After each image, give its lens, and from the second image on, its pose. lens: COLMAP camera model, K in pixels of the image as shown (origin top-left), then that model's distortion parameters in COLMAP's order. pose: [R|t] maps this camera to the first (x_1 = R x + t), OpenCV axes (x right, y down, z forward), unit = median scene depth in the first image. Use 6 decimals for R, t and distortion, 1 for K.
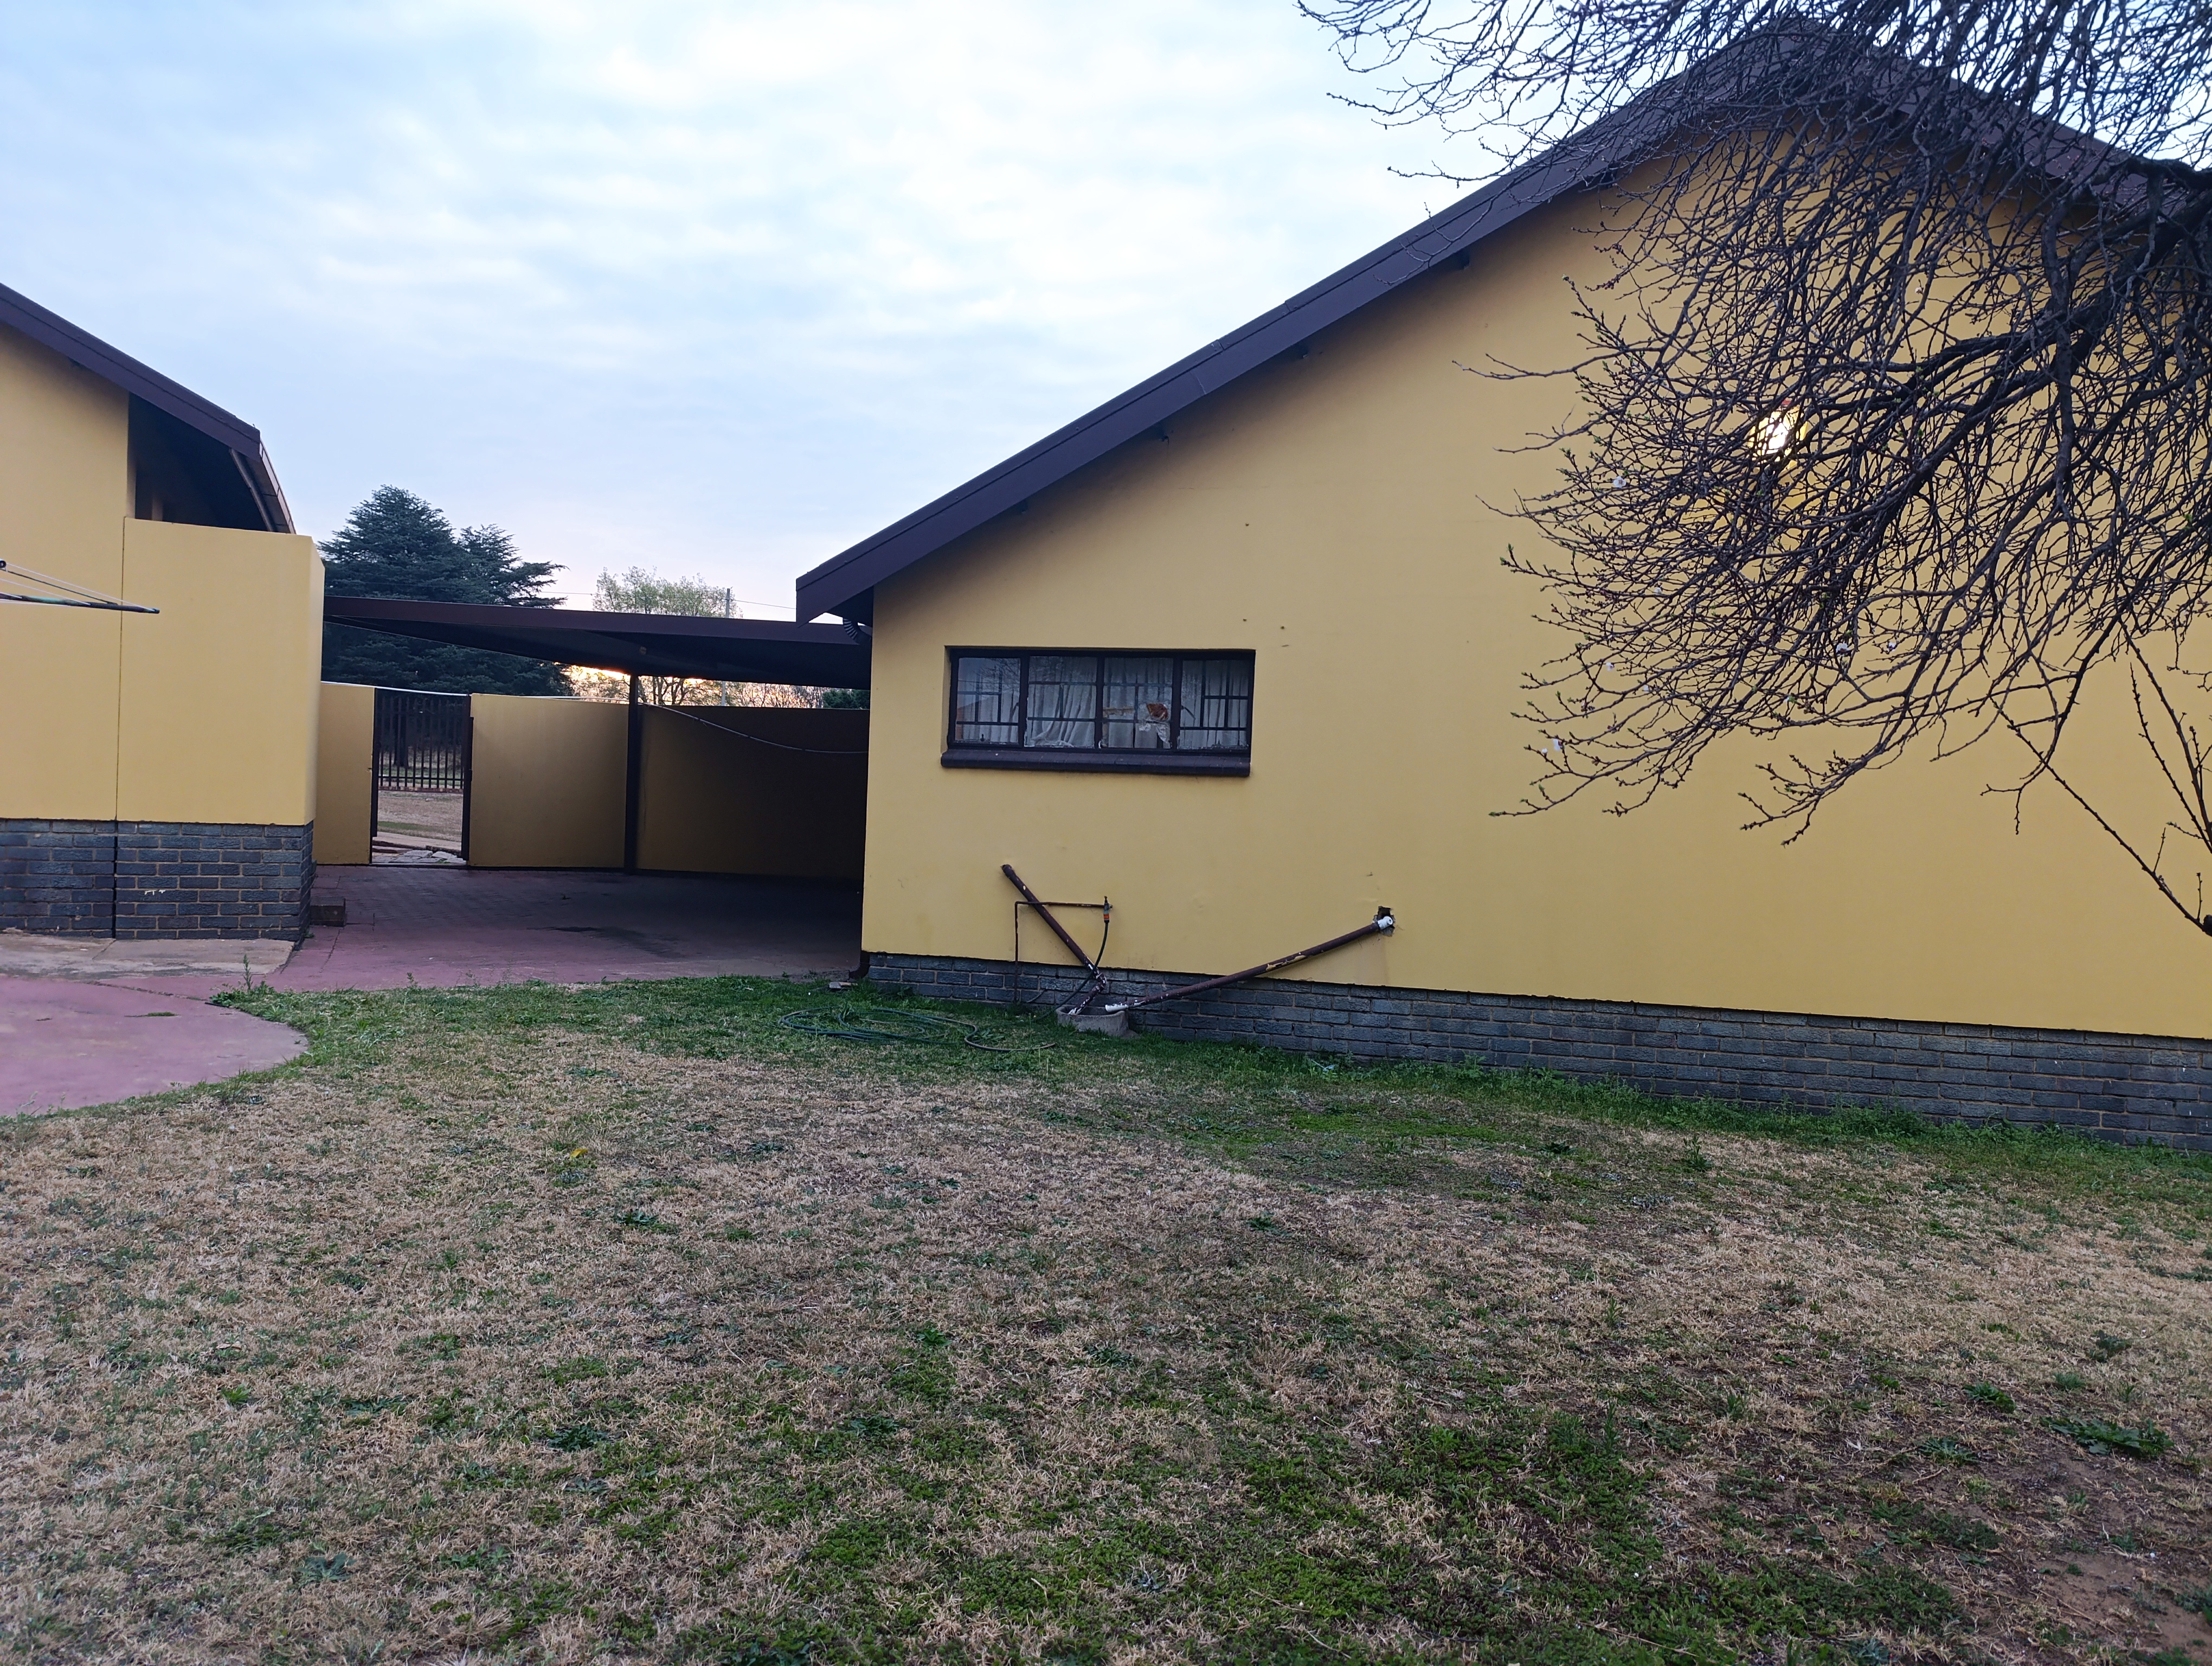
lens RADIAL K [[1502.0, 0, 1099.2], [0, 1502.0, 820.8], [0, 0, 1]] dist [0.041216, -0.044298]
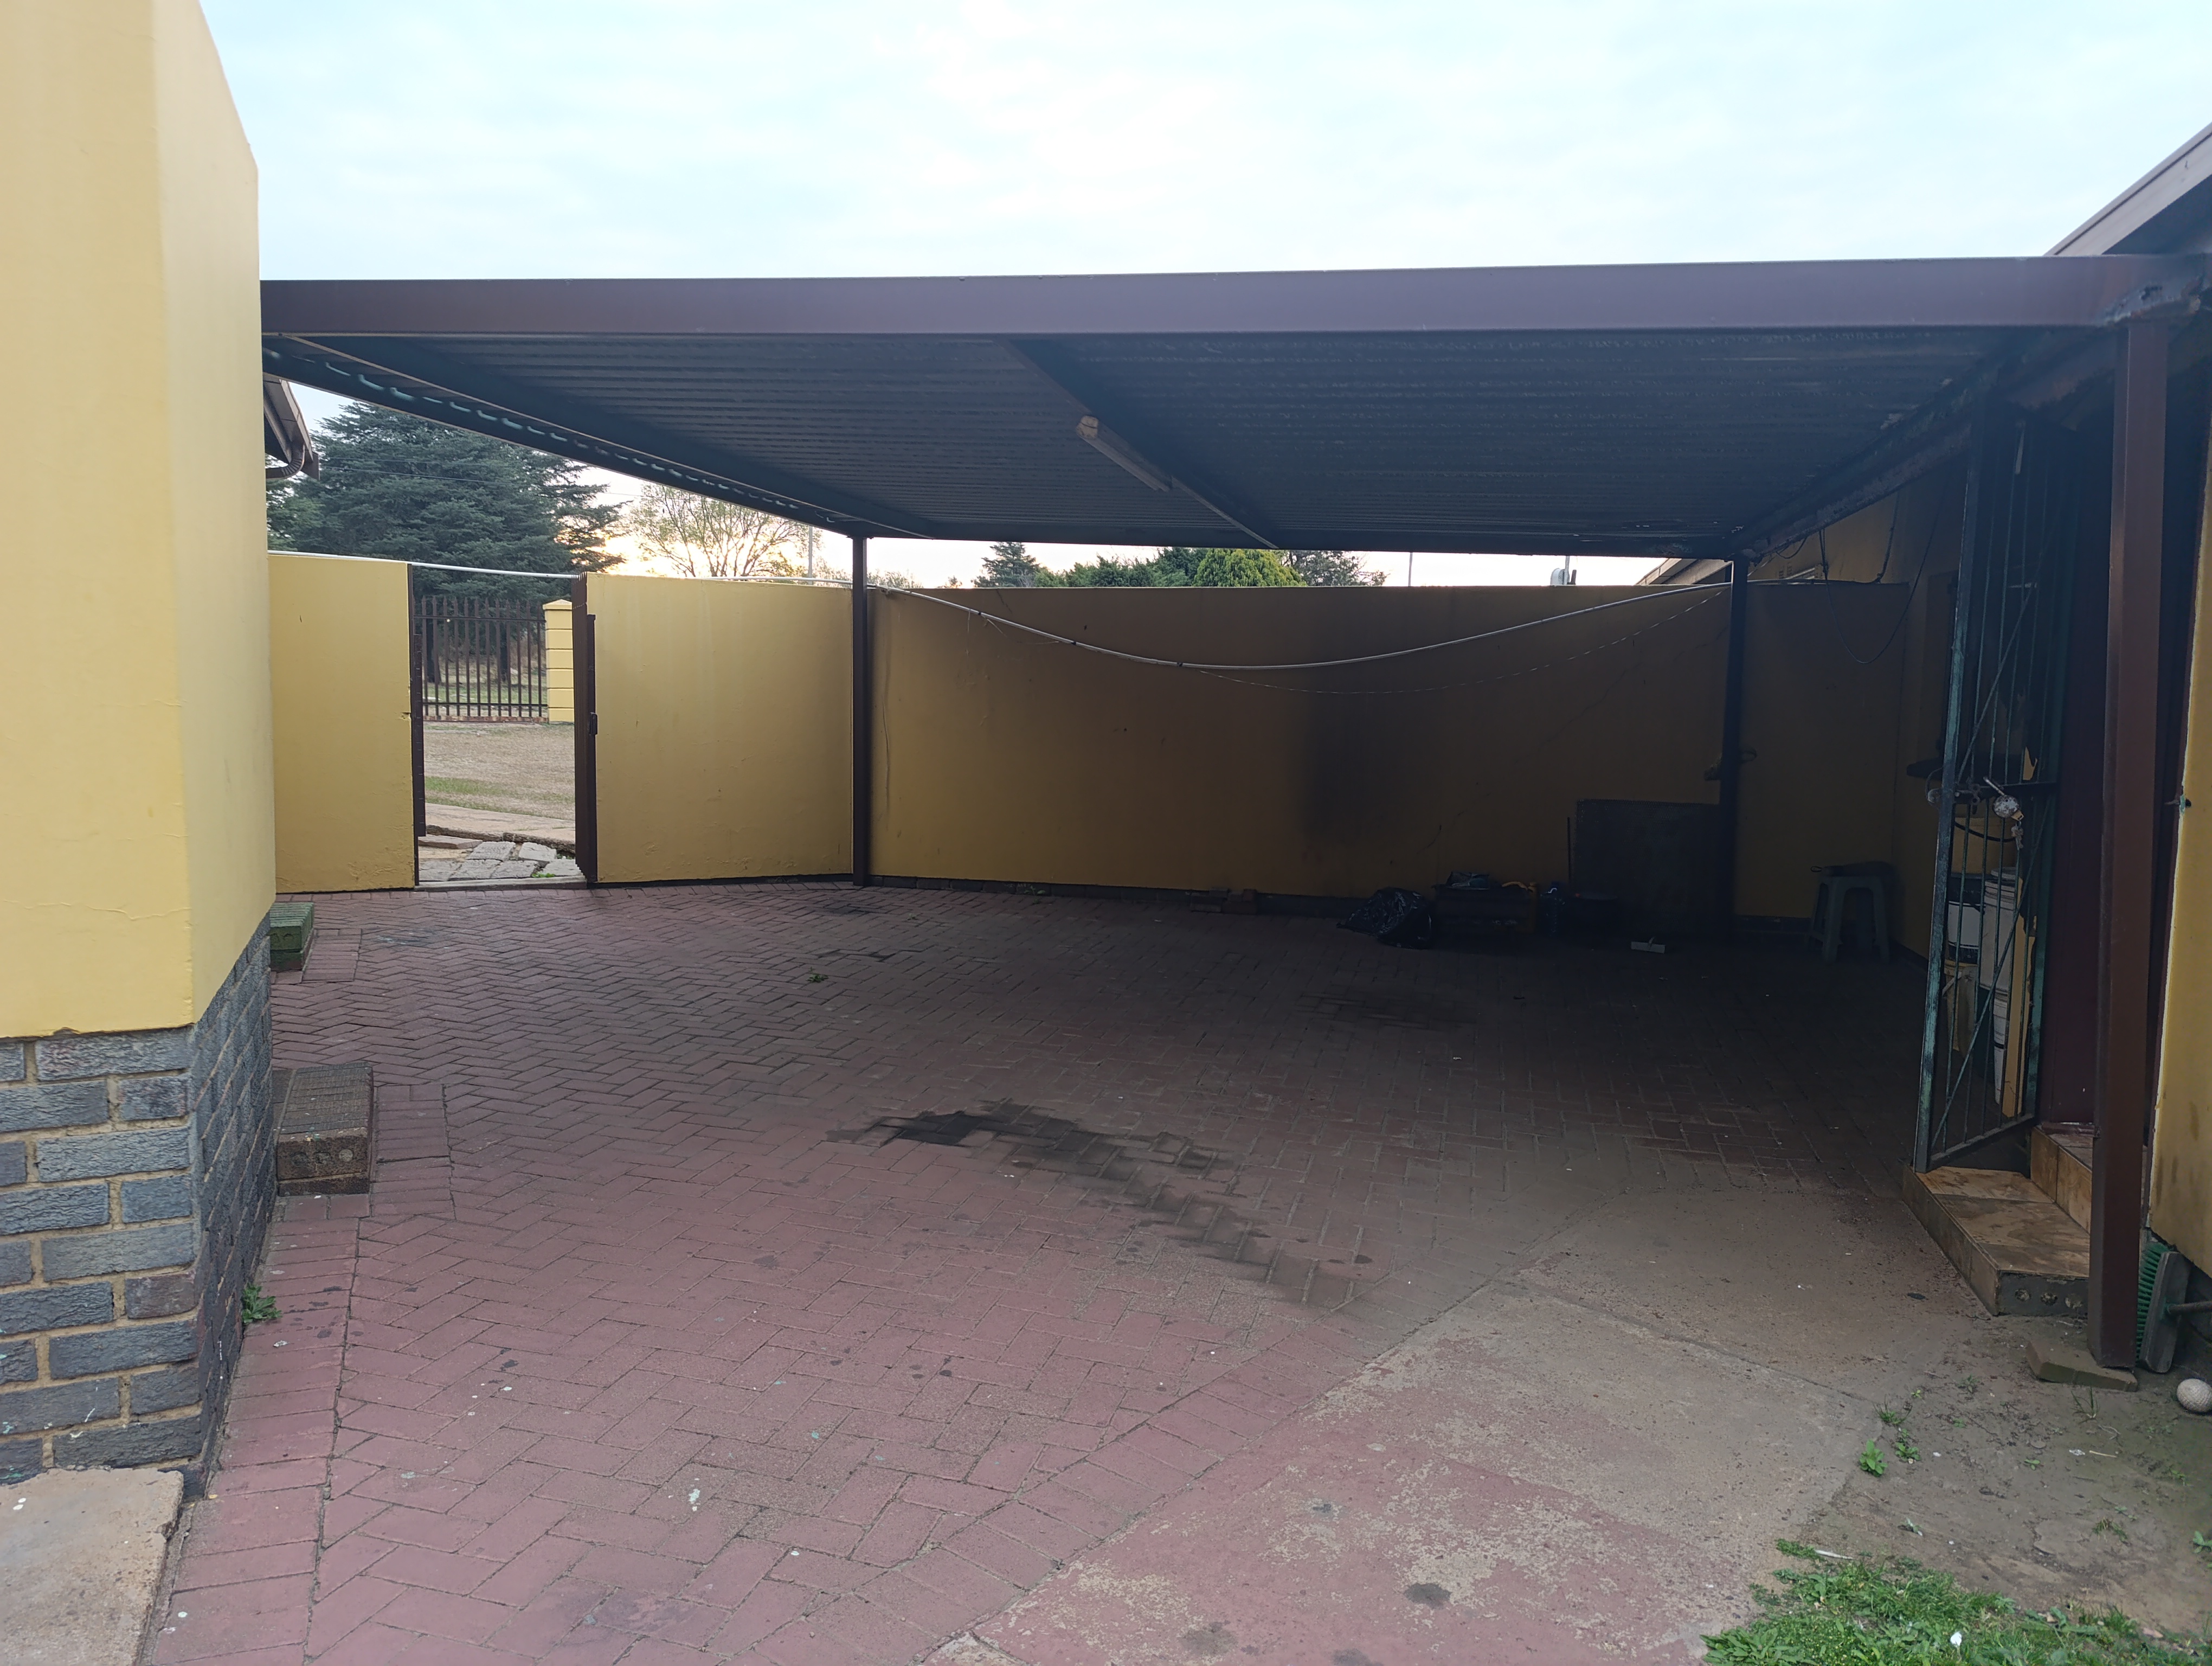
lens RADIAL K [[1502.0, 0, 1117.8], [0, 1502.0, 836.9], [0, 0, 1]] dist [0.041216, -0.044298]
pose [[0.999850, -0.015823, -0.007012, -0.208515], [0.016316, 0.996895, 0.077035, -0.026138], [0.005772, -0.077138, 0.997004, 0.425254]]
